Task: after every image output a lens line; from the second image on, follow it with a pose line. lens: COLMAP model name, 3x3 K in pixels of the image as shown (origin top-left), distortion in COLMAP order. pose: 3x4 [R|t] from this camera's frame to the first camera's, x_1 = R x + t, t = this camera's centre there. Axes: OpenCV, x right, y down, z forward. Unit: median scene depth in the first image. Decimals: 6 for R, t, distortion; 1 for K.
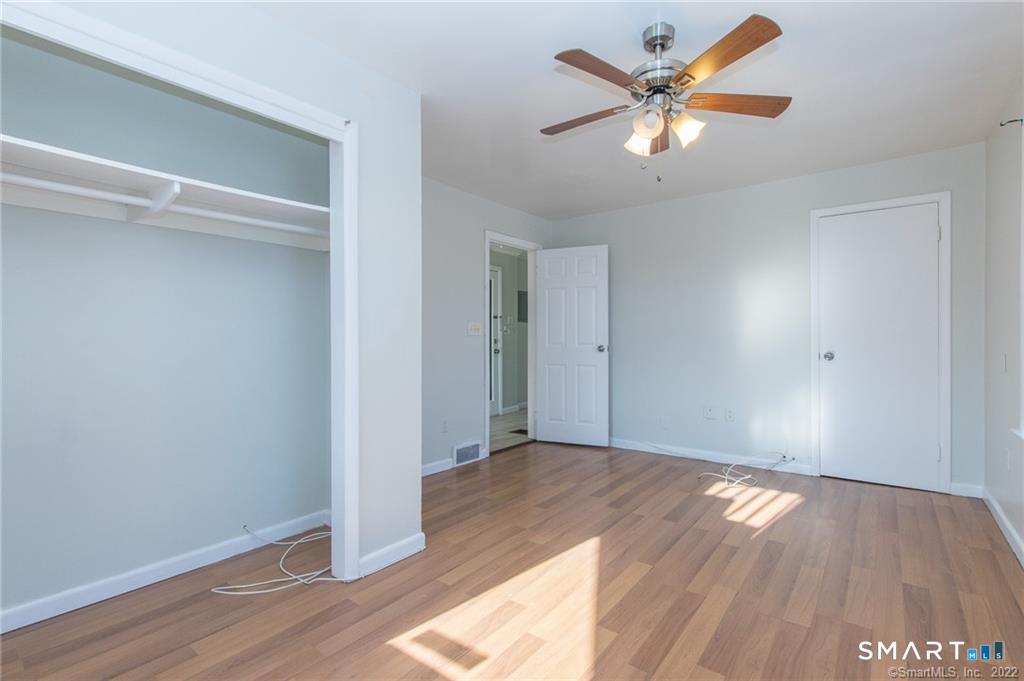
lens RADIAL K [[482.9, 0, 511.2], [0, 482.9, 328.4], [0, 0, 1]] dist [0.000630, 0.000136]
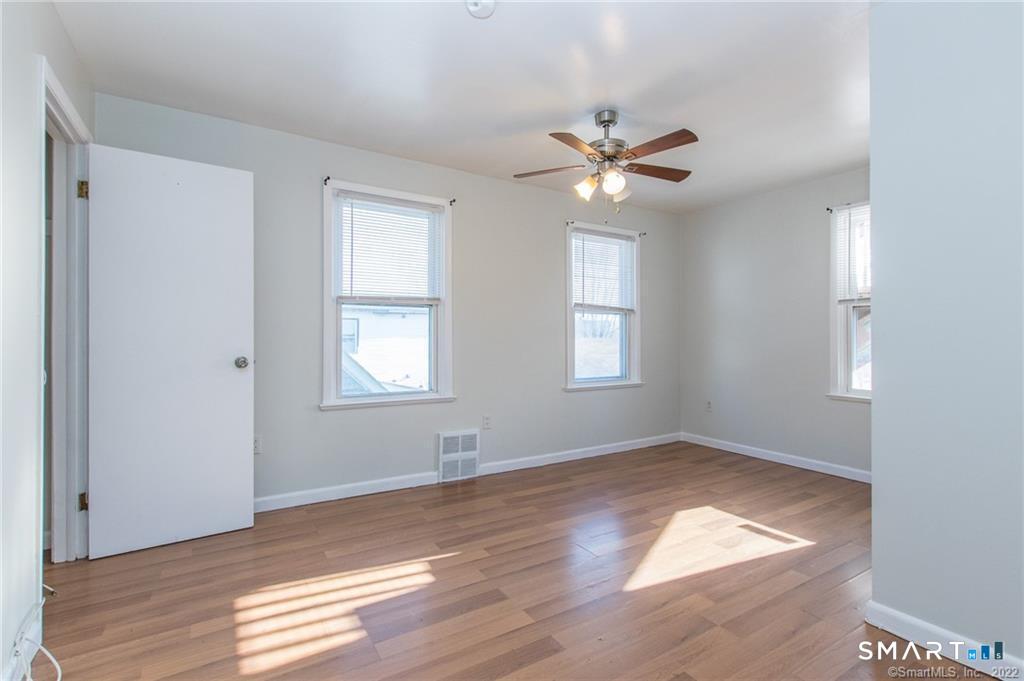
lens RADIAL K [[482.9, 0, 511.2], [0, 482.9, 328.4], [0, 0, 1]] dist [0.000630, 0.000136]
pose [[-0.941229, -0.000217, 0.337768, 0.081515], [-0.003928, 0.999939, -0.010302, 0.008805], [-0.337746, -0.011023, -0.941173, 1.852875]]
